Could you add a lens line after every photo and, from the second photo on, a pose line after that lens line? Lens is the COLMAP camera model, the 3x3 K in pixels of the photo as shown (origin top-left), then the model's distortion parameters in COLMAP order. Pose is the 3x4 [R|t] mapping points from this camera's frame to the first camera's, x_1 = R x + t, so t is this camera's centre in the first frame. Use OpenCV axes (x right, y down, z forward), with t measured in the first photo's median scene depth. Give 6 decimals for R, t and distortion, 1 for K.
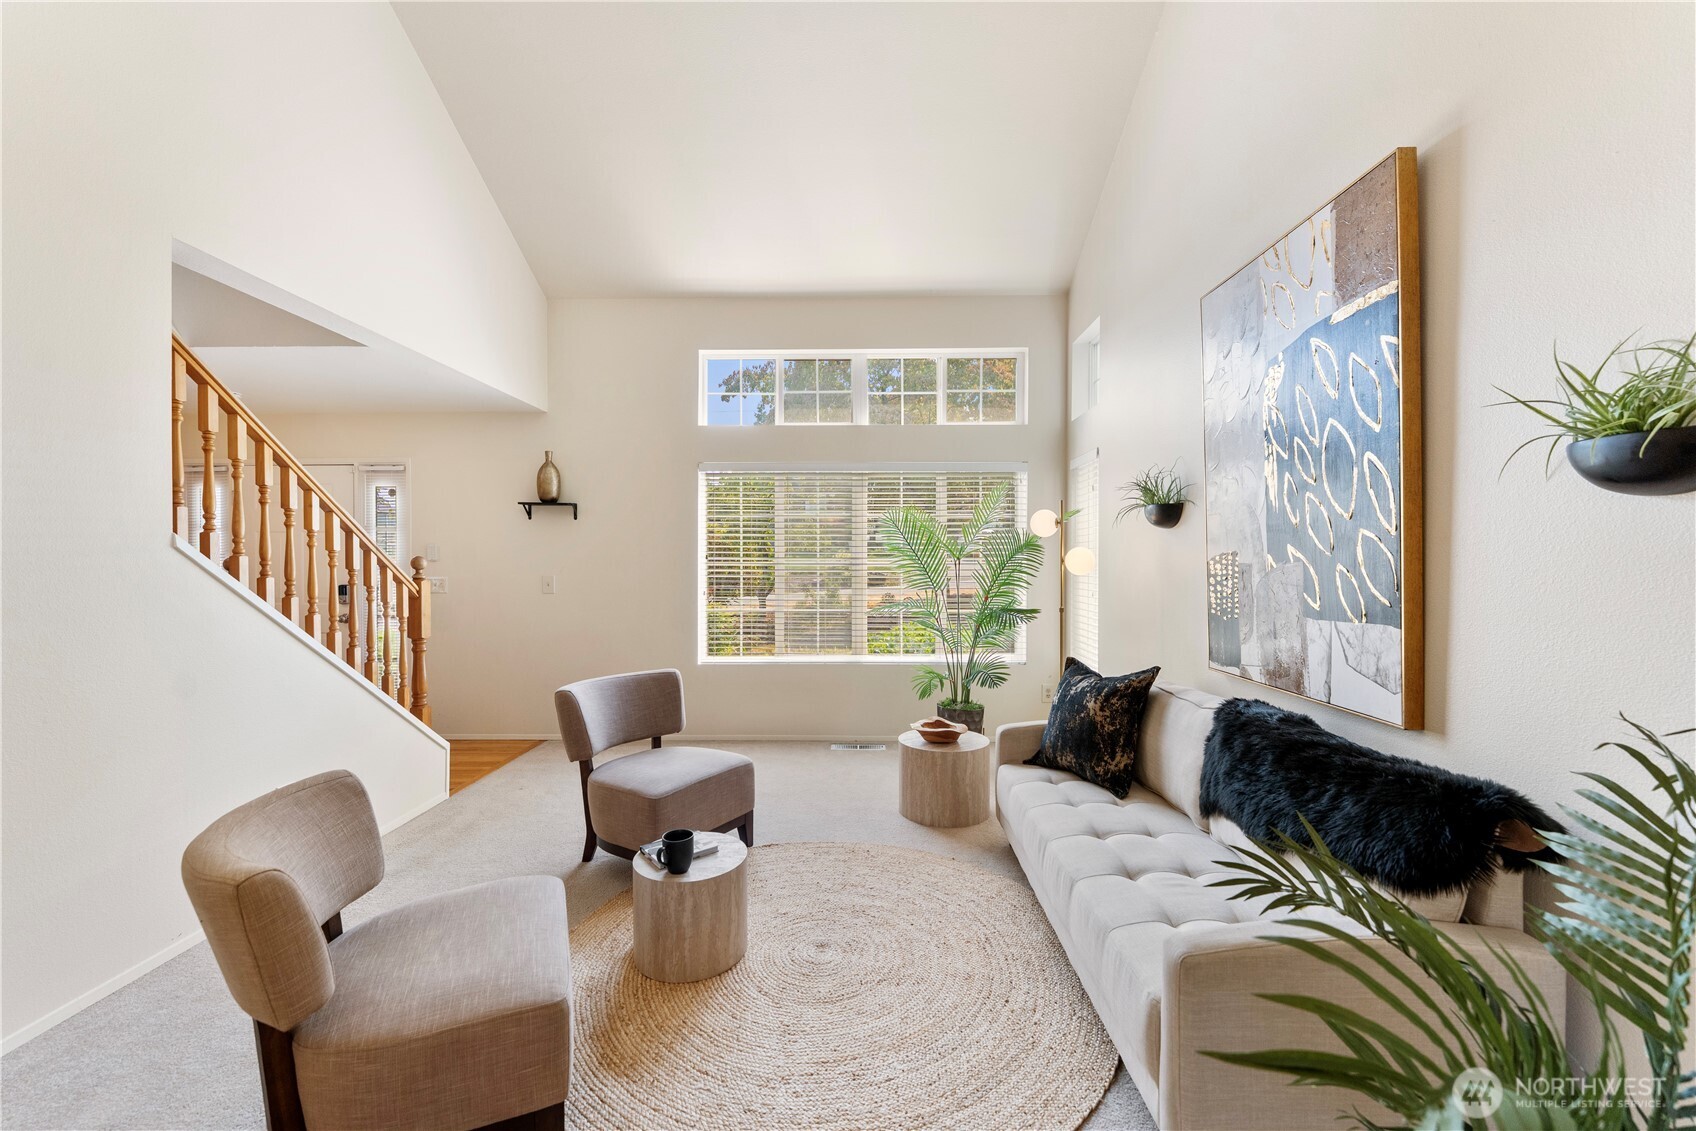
lens RADIAL K [[686.3, 0, 844.8], [0, 686.3, 568.1], [0, 0, 1]] dist [-0.000316, 0.000213]
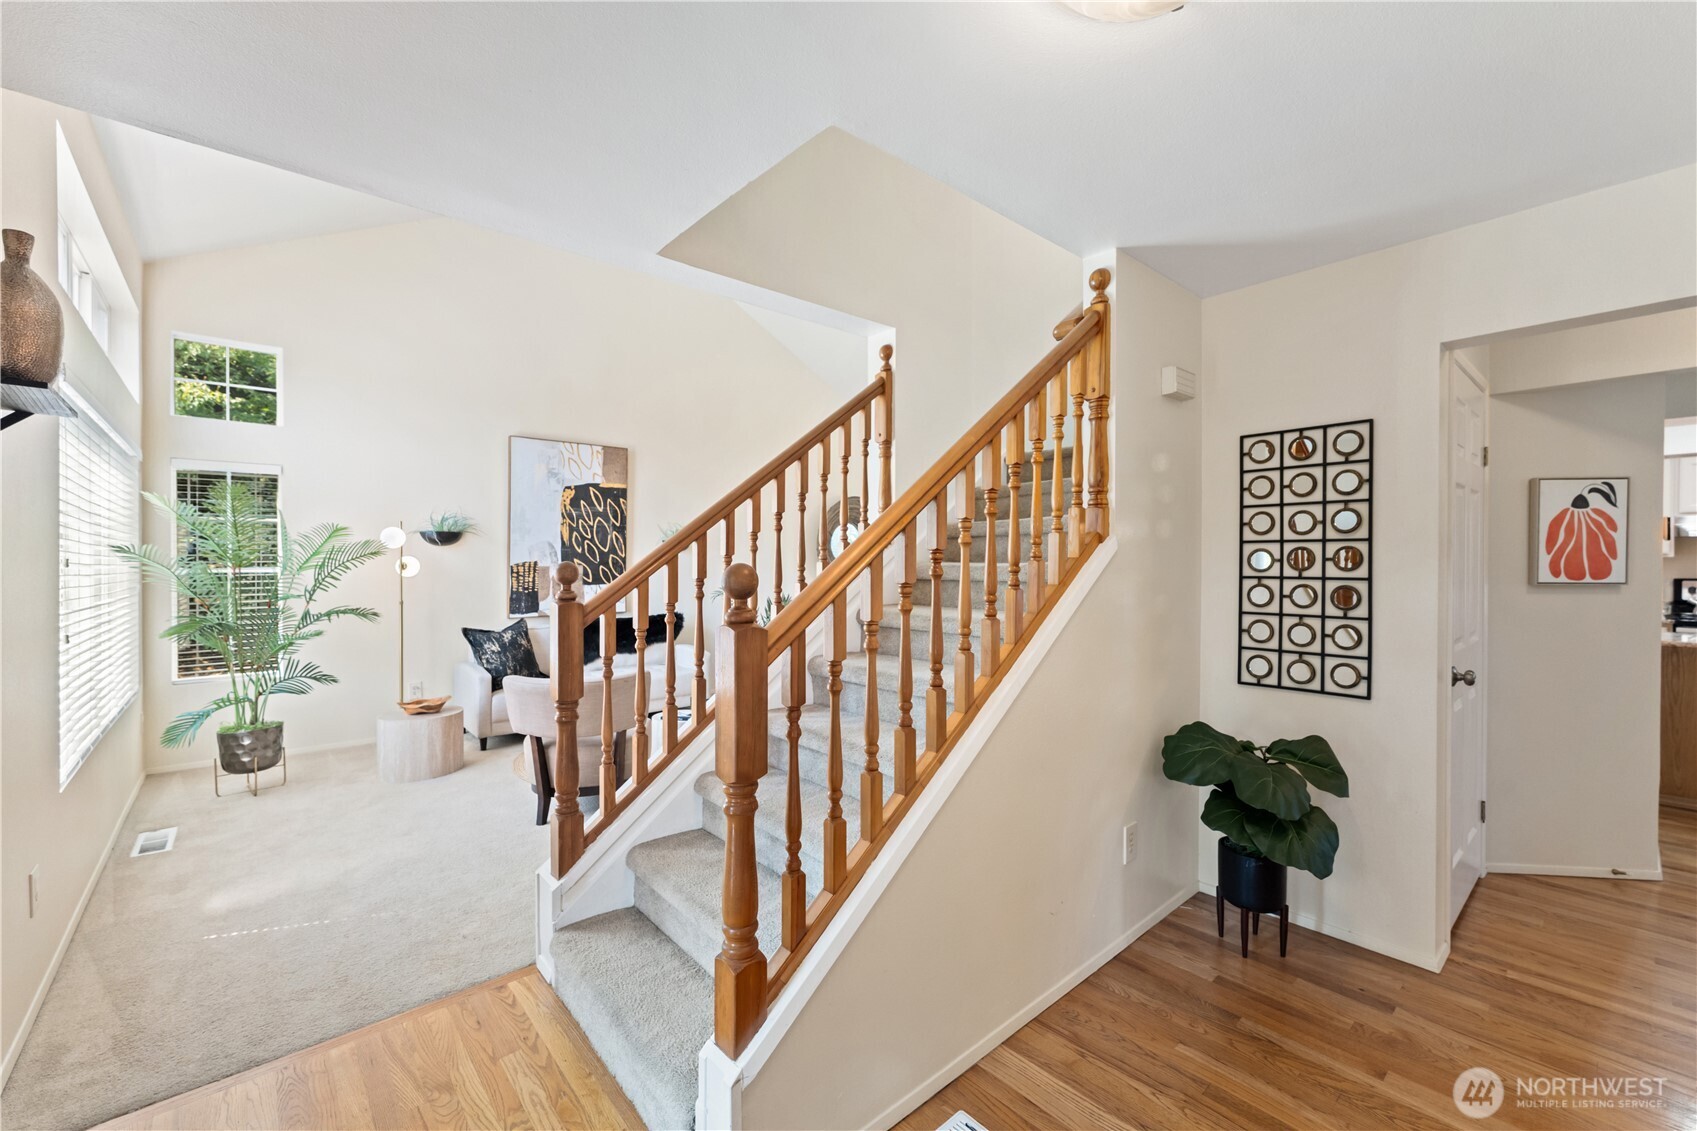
lens RADIAL K [[686.7, 0, 835.2], [0, 686.7, 559.1], [0, 0, 1]] dist [-0.000316, 0.000213]
pose [[-0.665540, 0.005069, 0.746345, -1.735350], [0.012358, 0.999915, 0.004230, -0.027235], [-0.746259, 0.012039, -0.665546, 1.736300]]
